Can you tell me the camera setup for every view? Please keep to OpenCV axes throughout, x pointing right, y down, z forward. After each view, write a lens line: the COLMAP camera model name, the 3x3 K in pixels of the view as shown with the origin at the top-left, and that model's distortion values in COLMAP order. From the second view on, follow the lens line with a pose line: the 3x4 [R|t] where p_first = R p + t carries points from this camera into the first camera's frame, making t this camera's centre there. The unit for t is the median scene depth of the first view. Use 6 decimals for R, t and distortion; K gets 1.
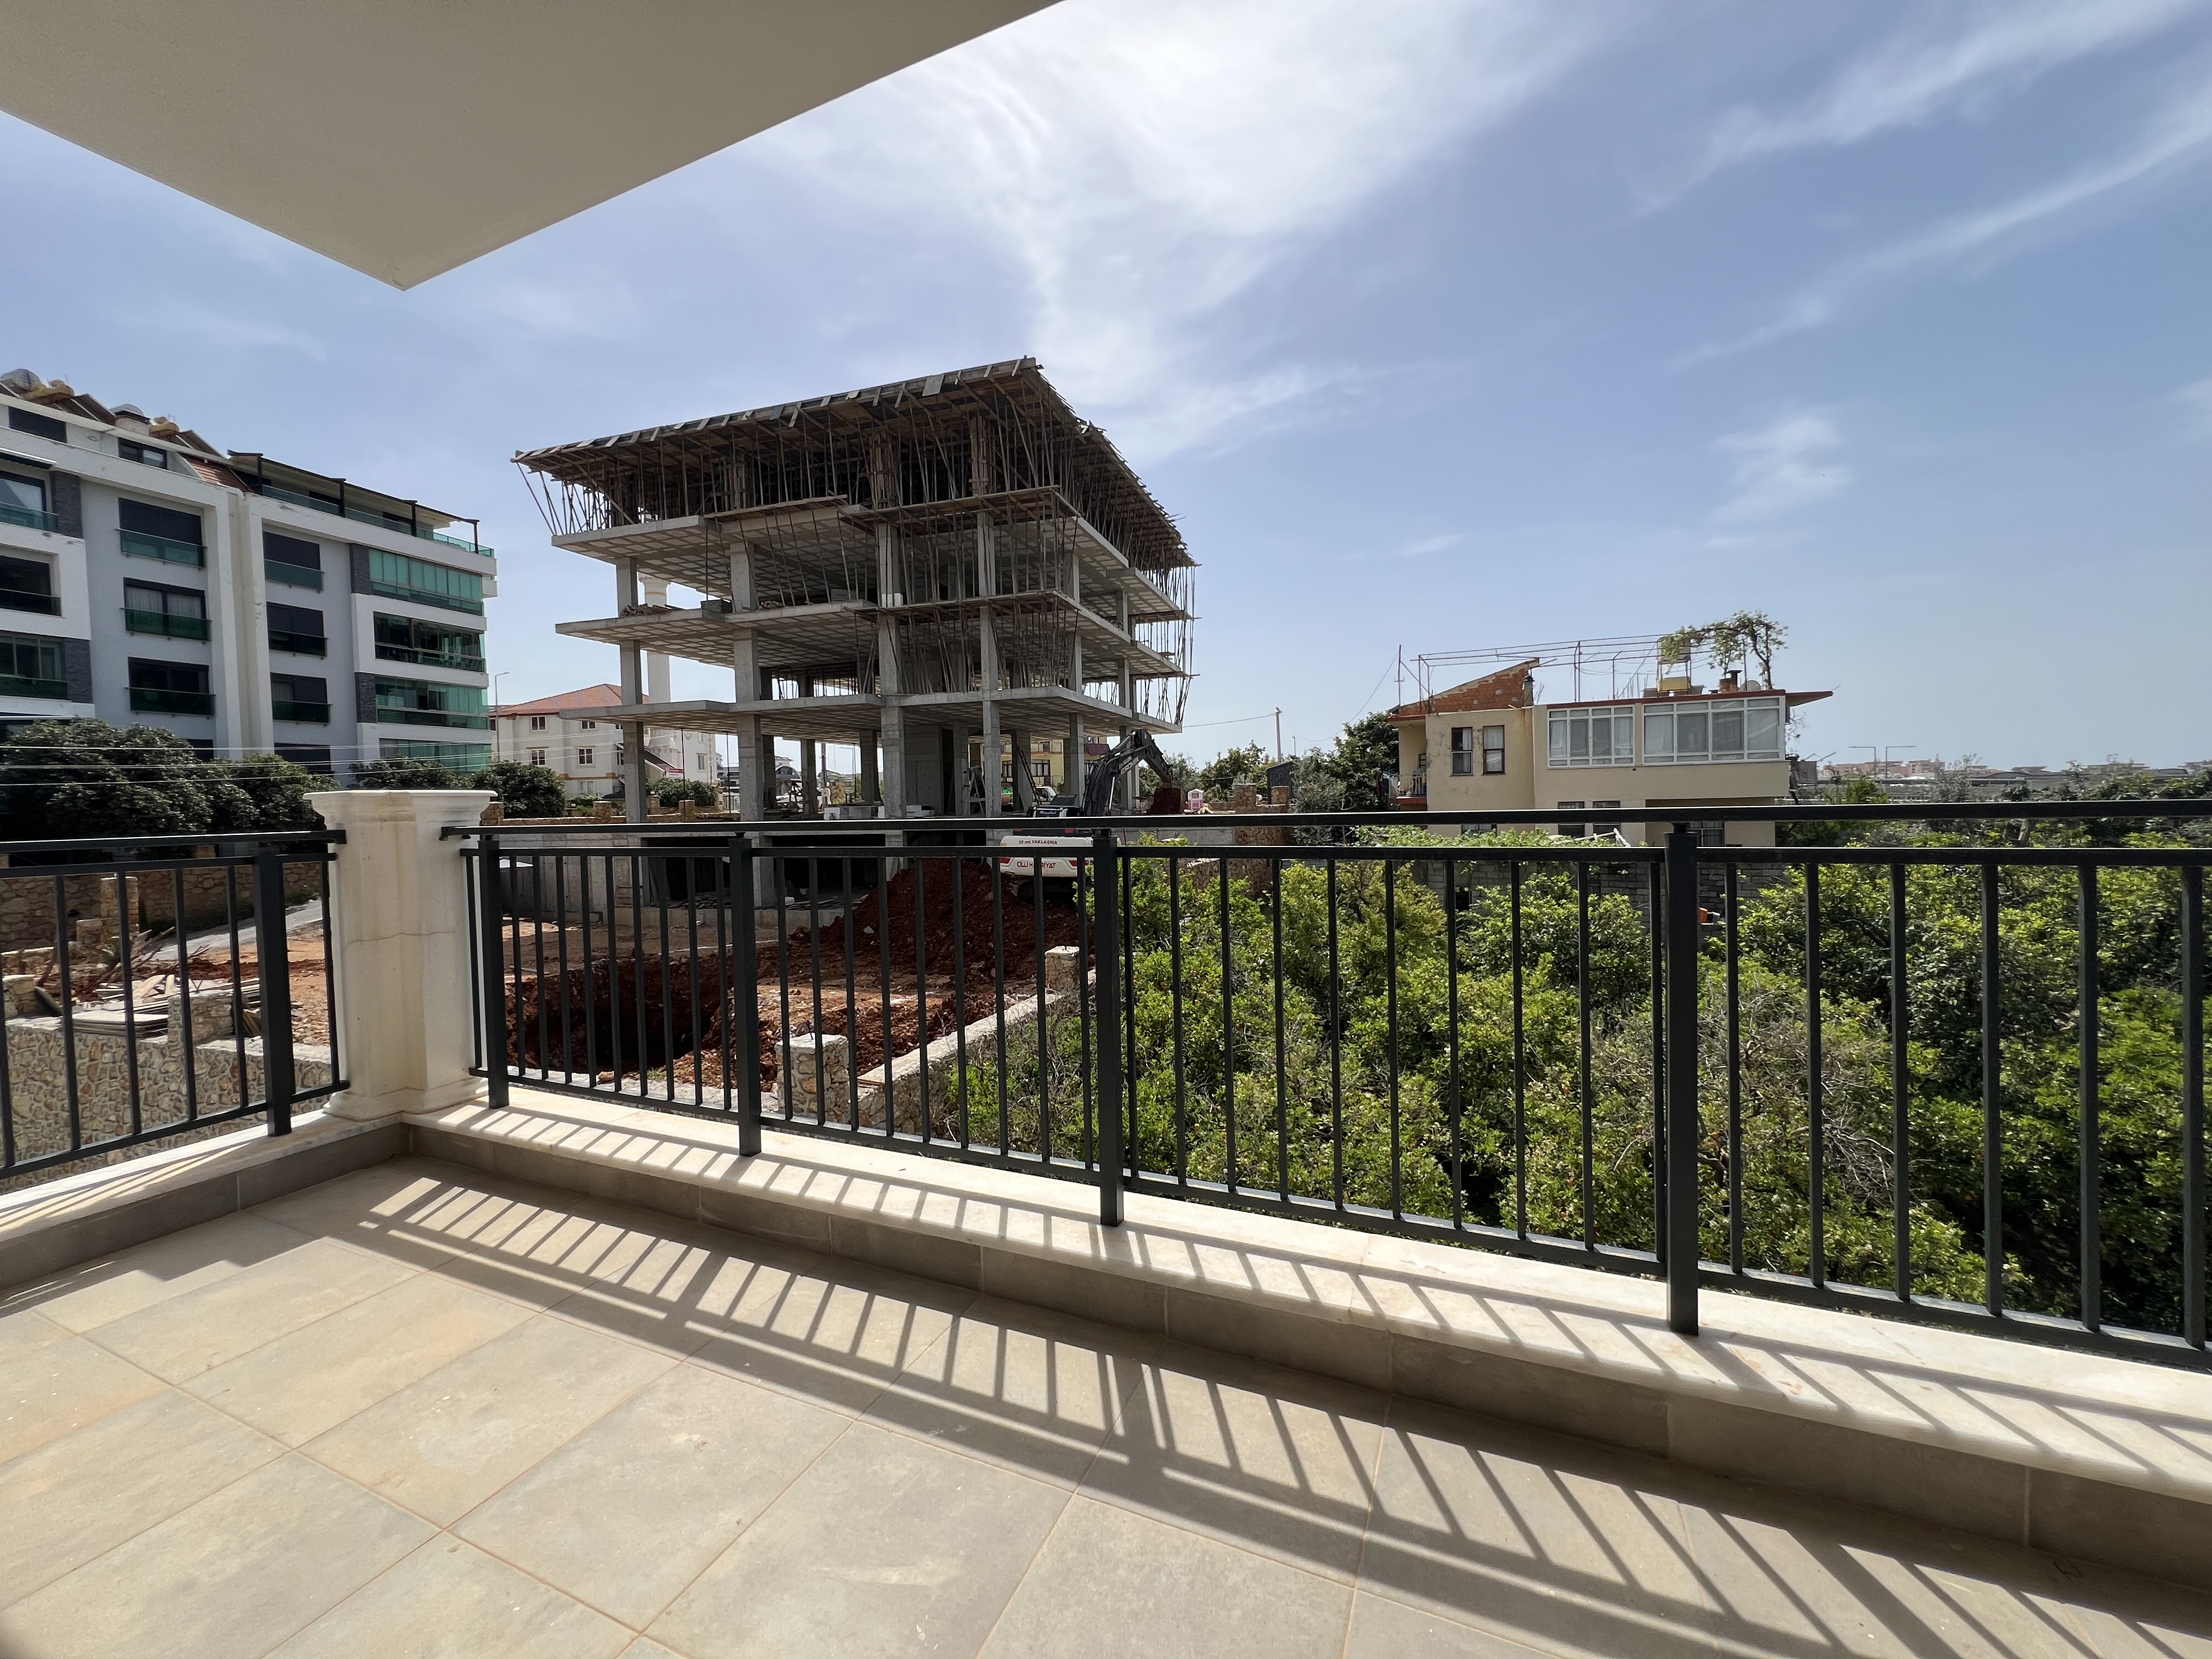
lens RADIAL K [[883.0, 0, 1097.5], [0, 883.0, 823.7], [0, 0, 1]] dist [-0.001076, -0.000285]
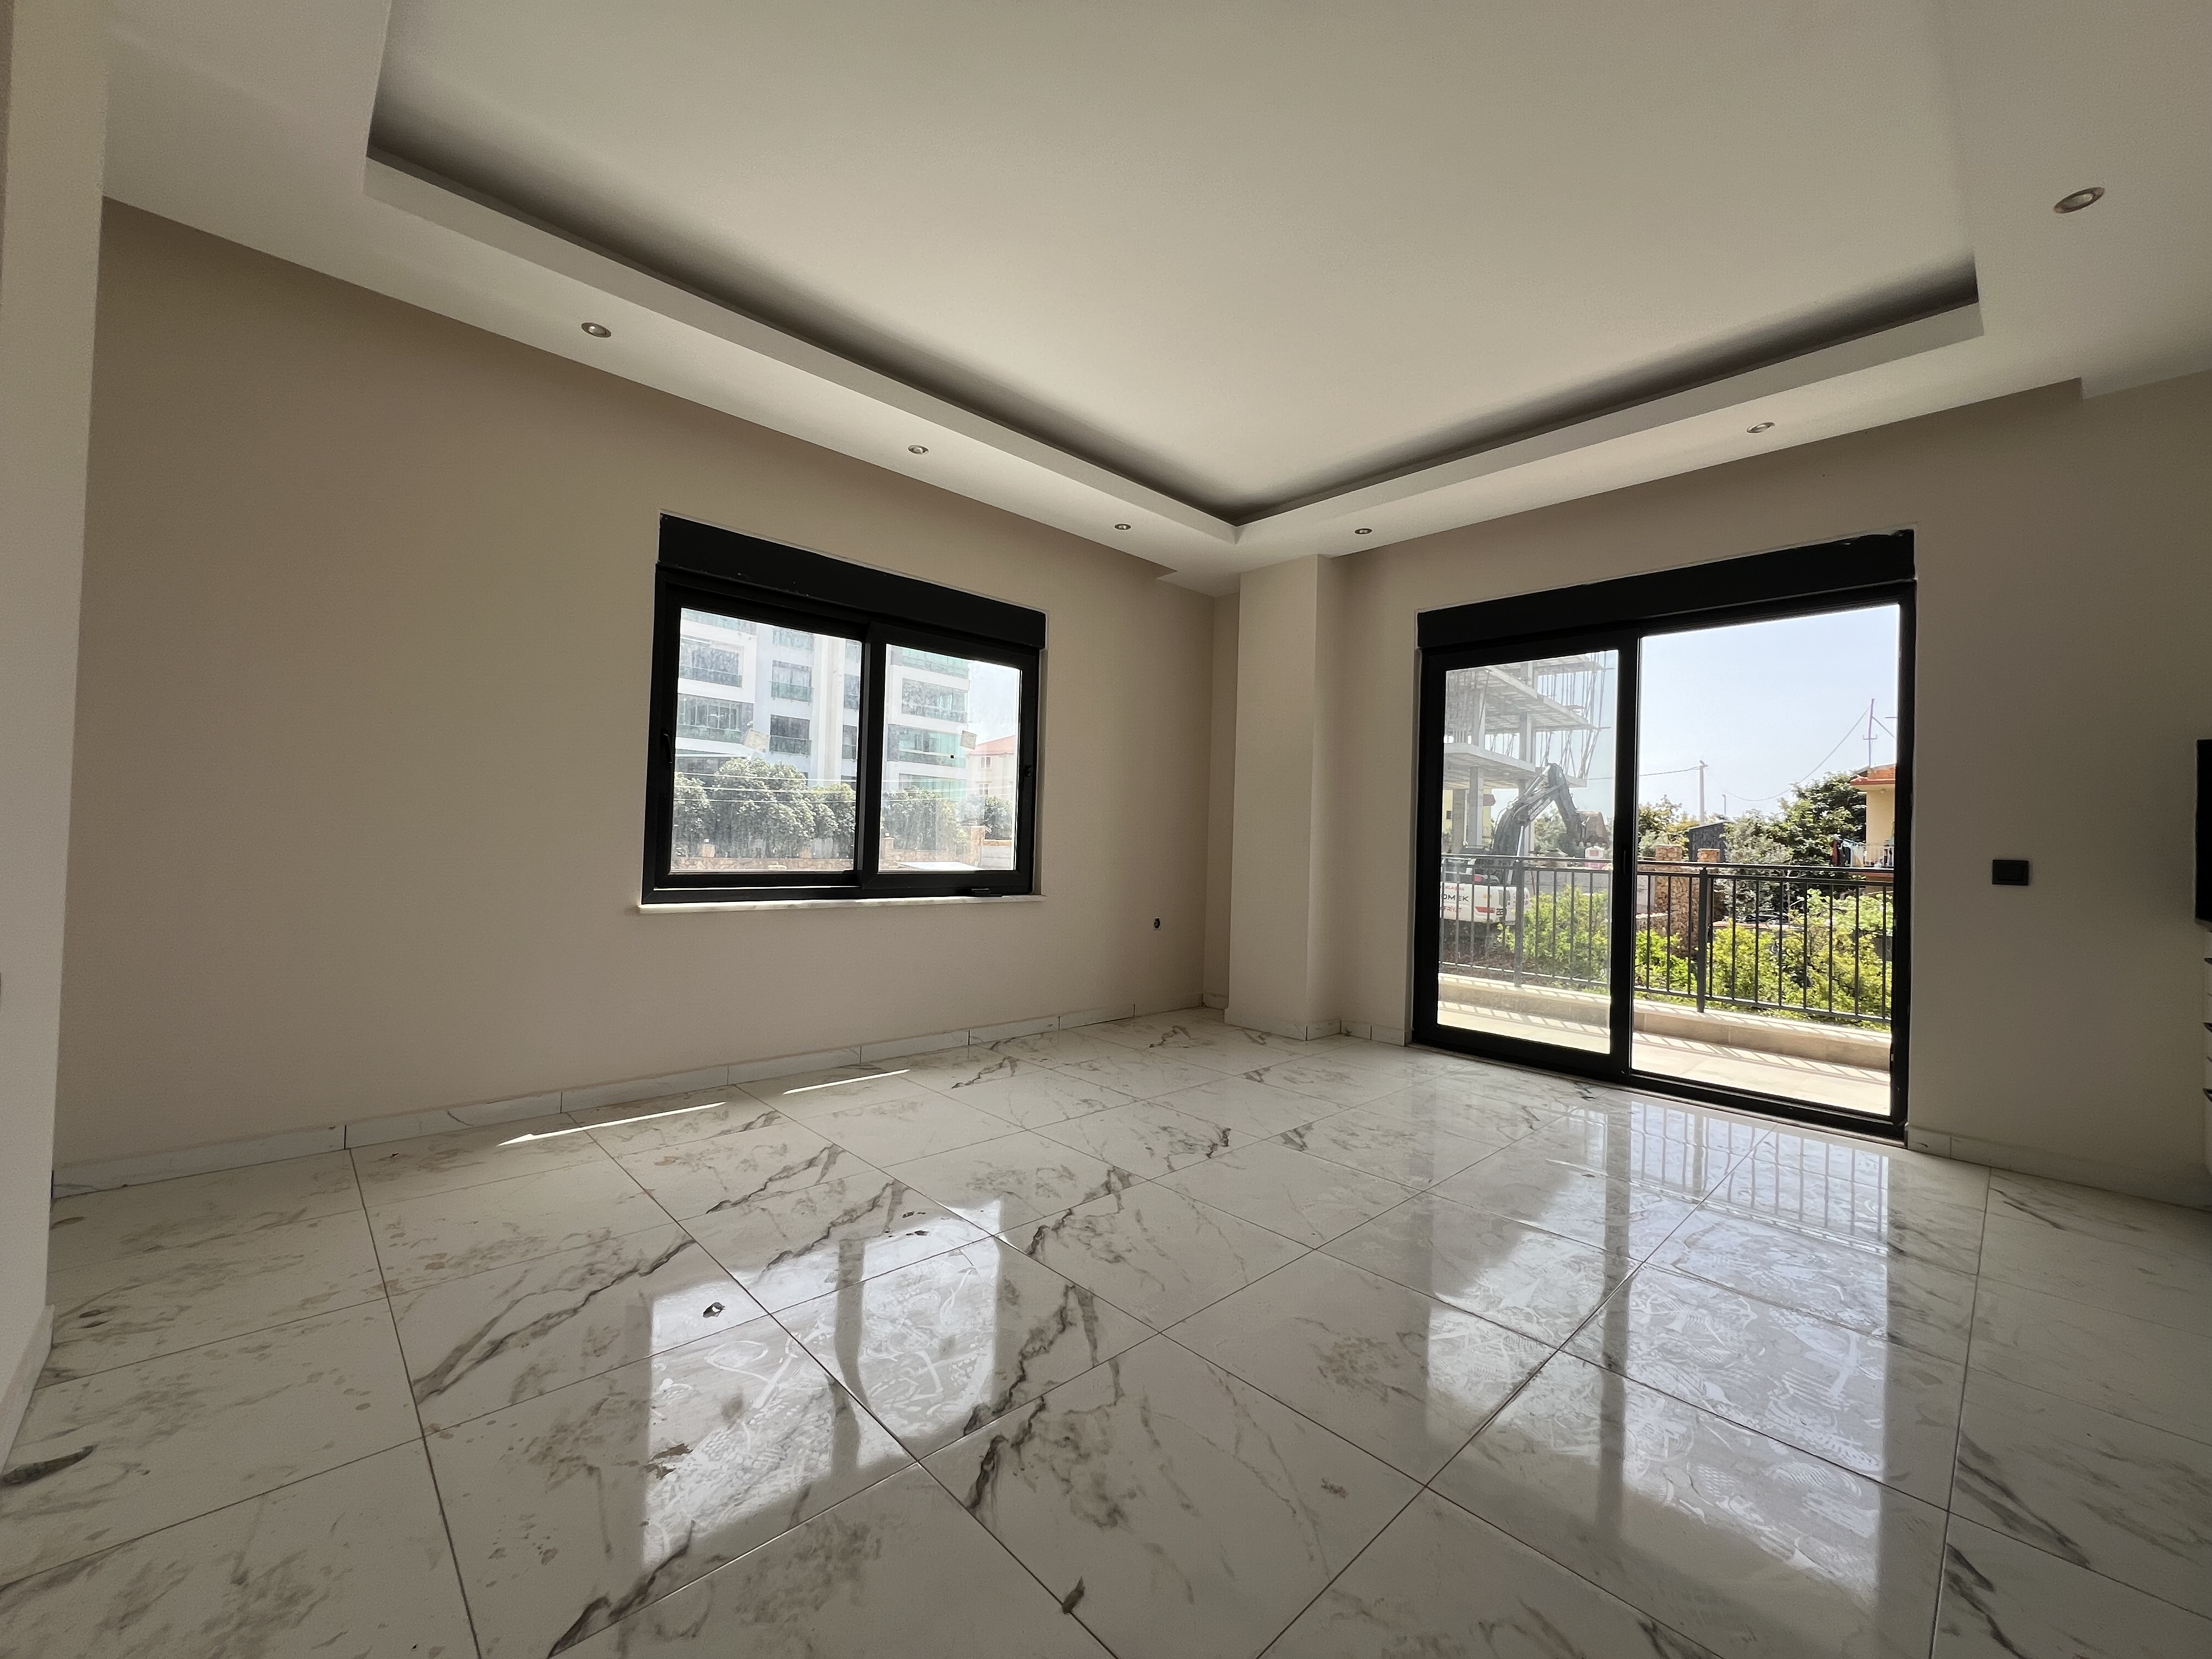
lens RADIAL K [[883.0, 0, 1102.4], [0, 883.0, 831.2], [0, 0, 1]] dist [-0.001076, -0.000285]
pose [[0.923570, 0.049383, -0.380236, -0.031253], [-0.064109, 0.997600, -0.026156, 0.004602], [0.378032, 0.048533, 0.924520, -0.112711]]
